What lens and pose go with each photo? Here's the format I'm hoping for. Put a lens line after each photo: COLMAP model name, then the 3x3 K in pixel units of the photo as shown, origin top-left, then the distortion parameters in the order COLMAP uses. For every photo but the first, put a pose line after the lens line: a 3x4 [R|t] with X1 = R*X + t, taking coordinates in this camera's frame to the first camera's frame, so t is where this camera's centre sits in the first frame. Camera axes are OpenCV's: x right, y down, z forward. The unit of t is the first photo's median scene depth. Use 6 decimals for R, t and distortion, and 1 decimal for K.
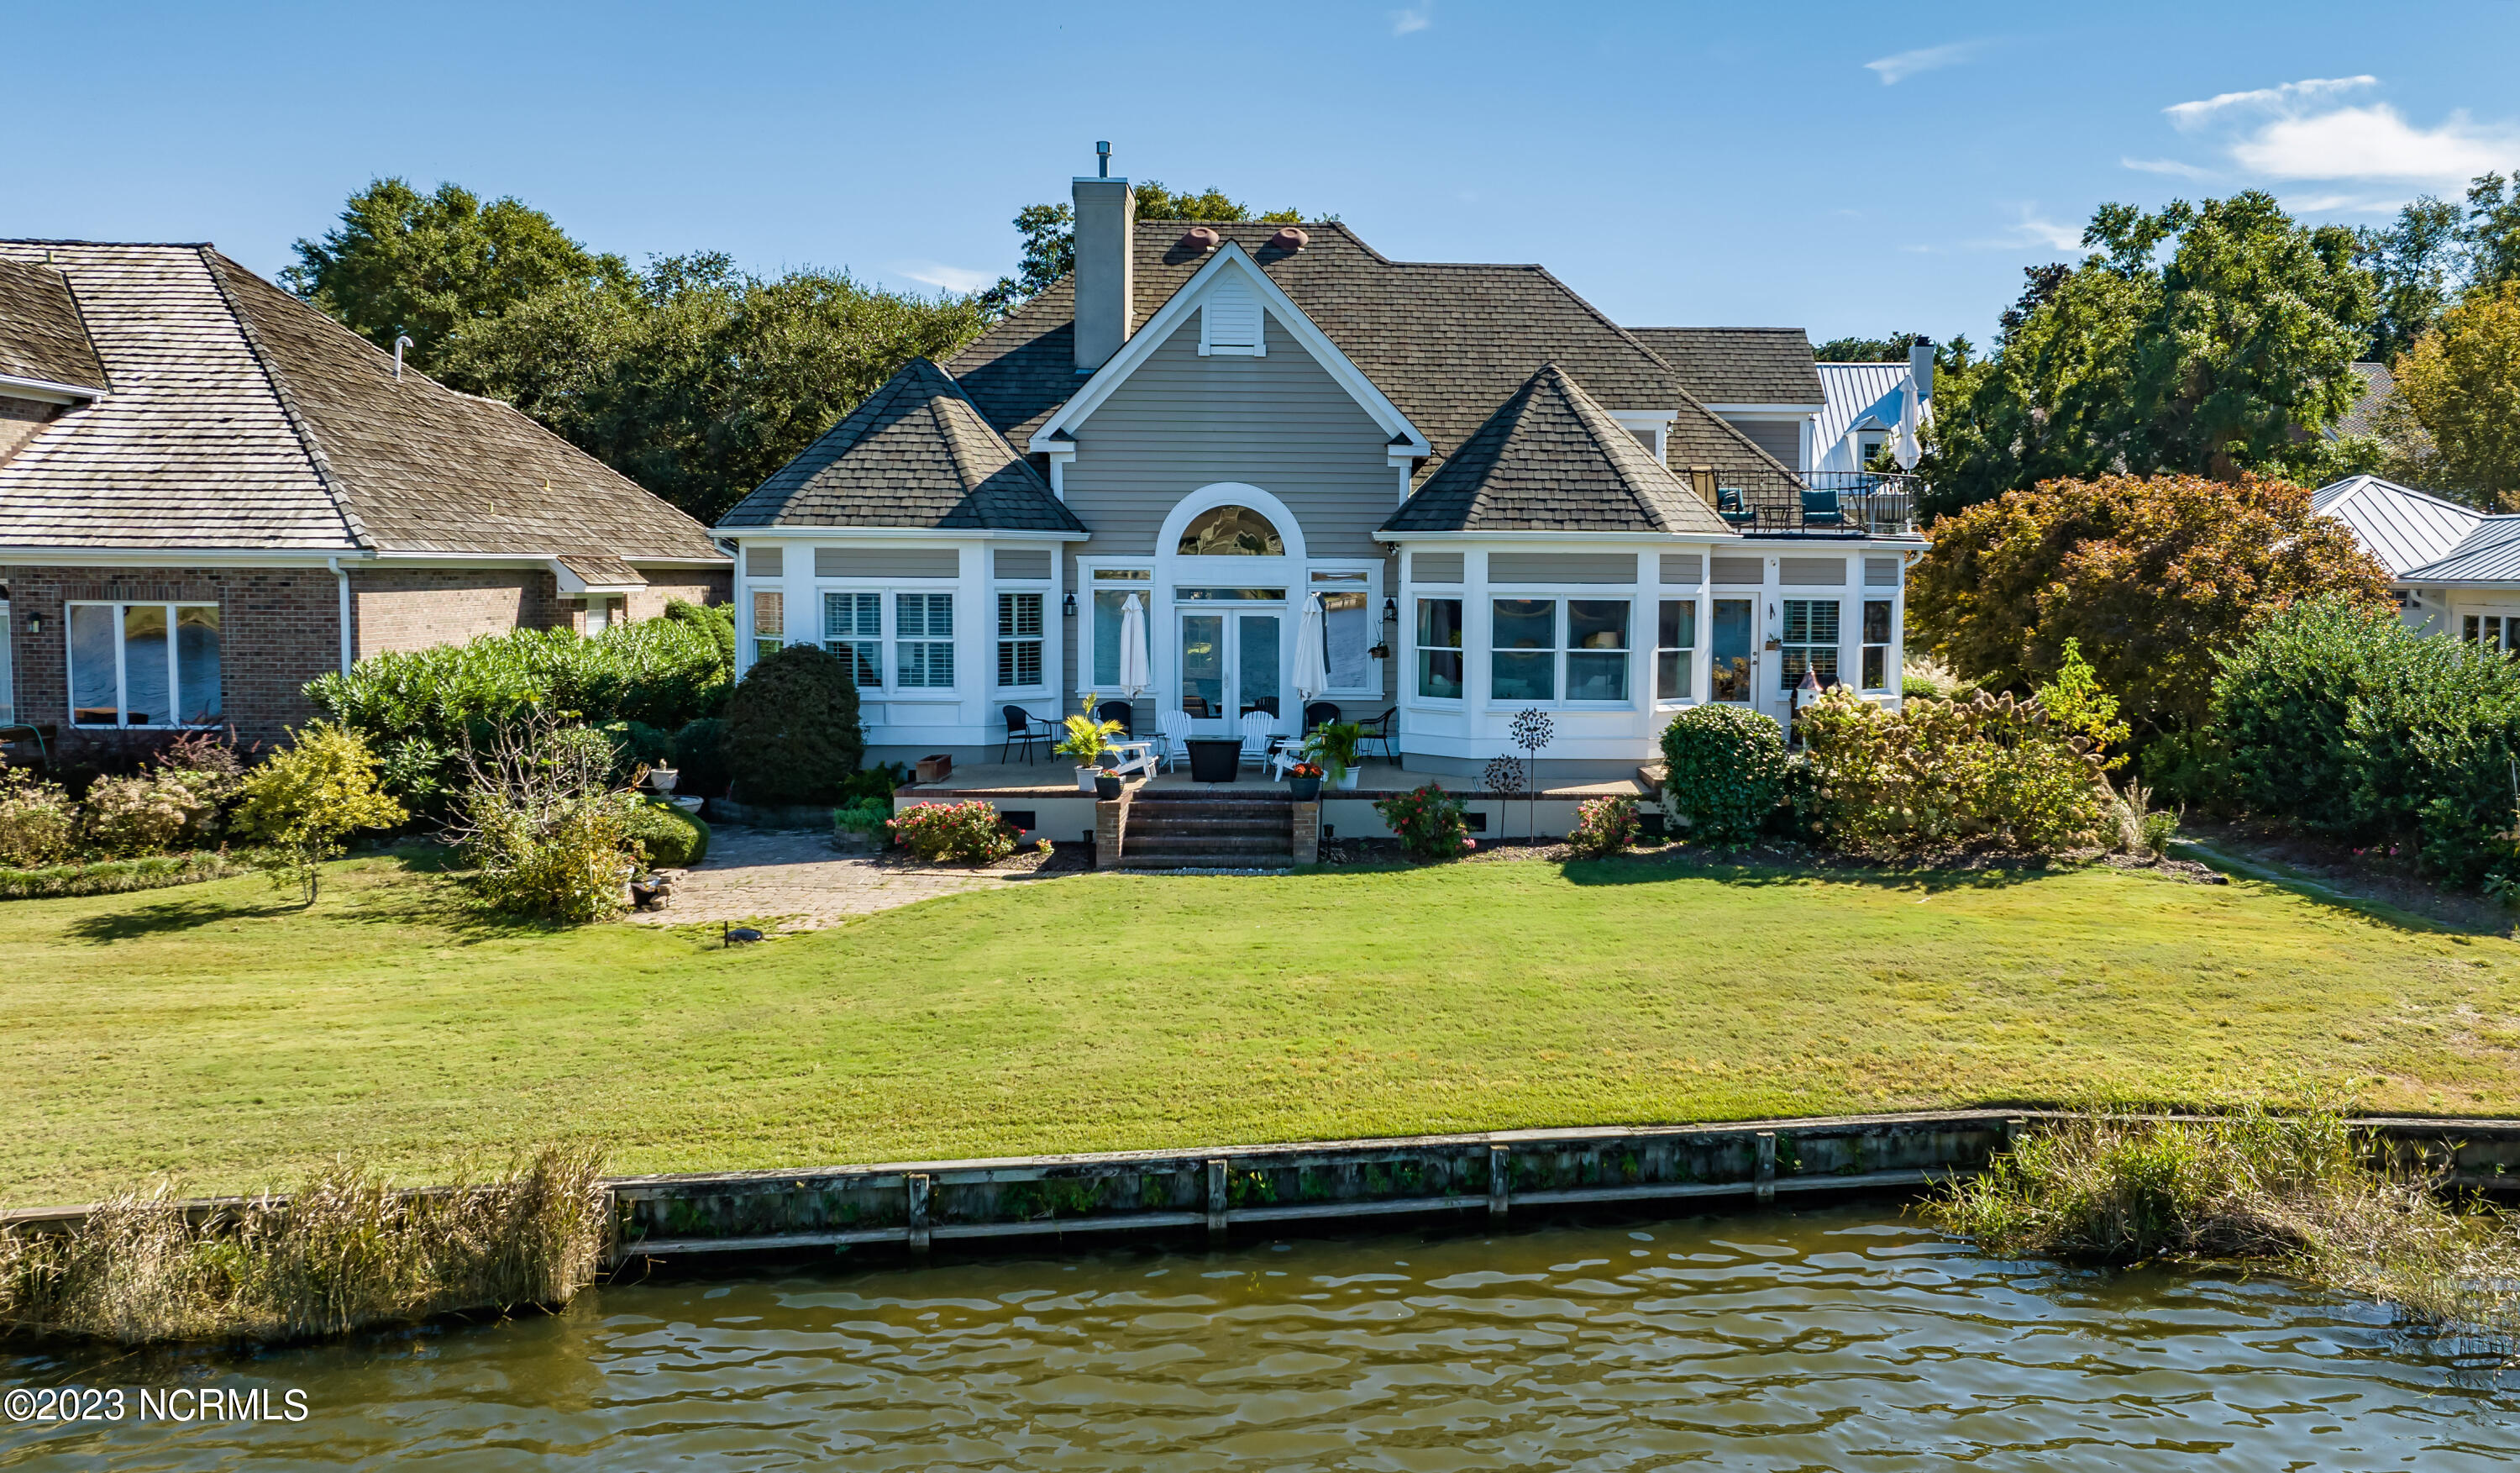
lens RADIAL K [[2059.2, 0, 1432.4], [0, 2059.2, 719.0], [0, 0, 1]] dist [-0.015893, -0.002453]
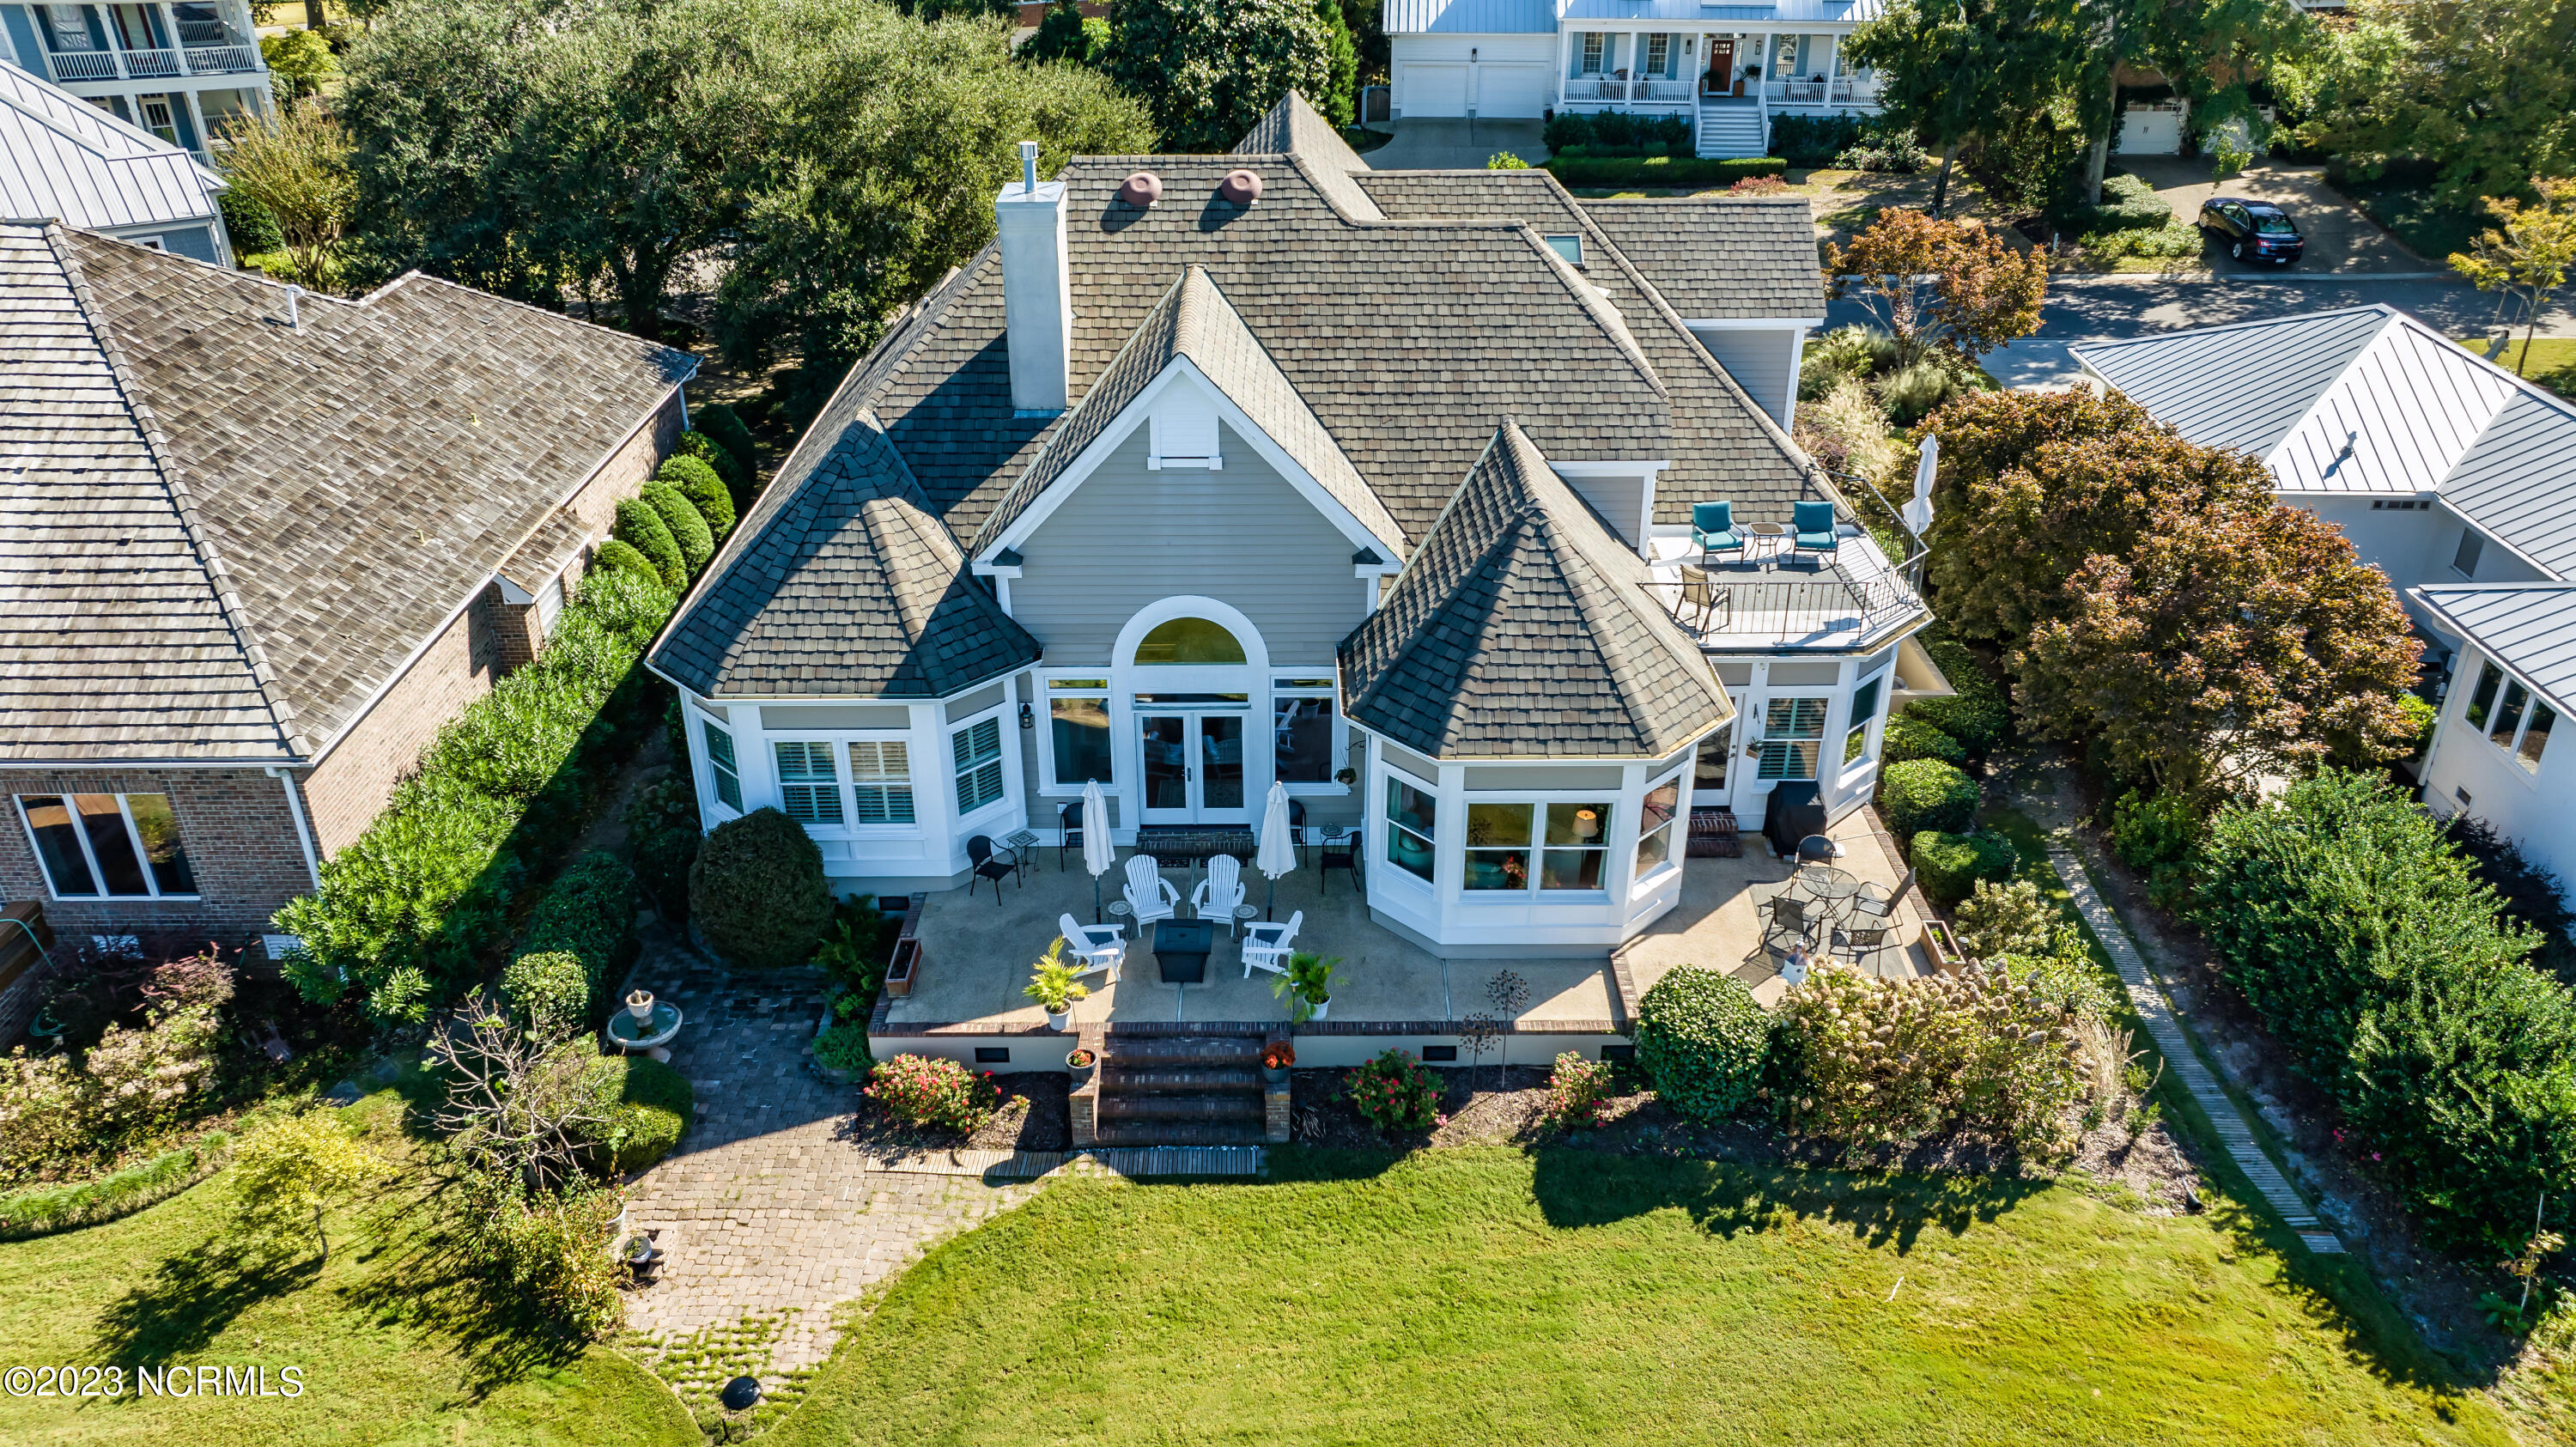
lens RADIAL K [[1815.3, 0, 1290.2], [0, 1815.3, 731.9], [0, 0, 1]] dist [-0.031024, 0.034091]
pose [[0.999279, 0.008354, -0.037042, -0.020435], [0.007503, 0.912836, 0.408257, -0.398298], [0.037224, -0.408241, 0.912115, 0.224327]]
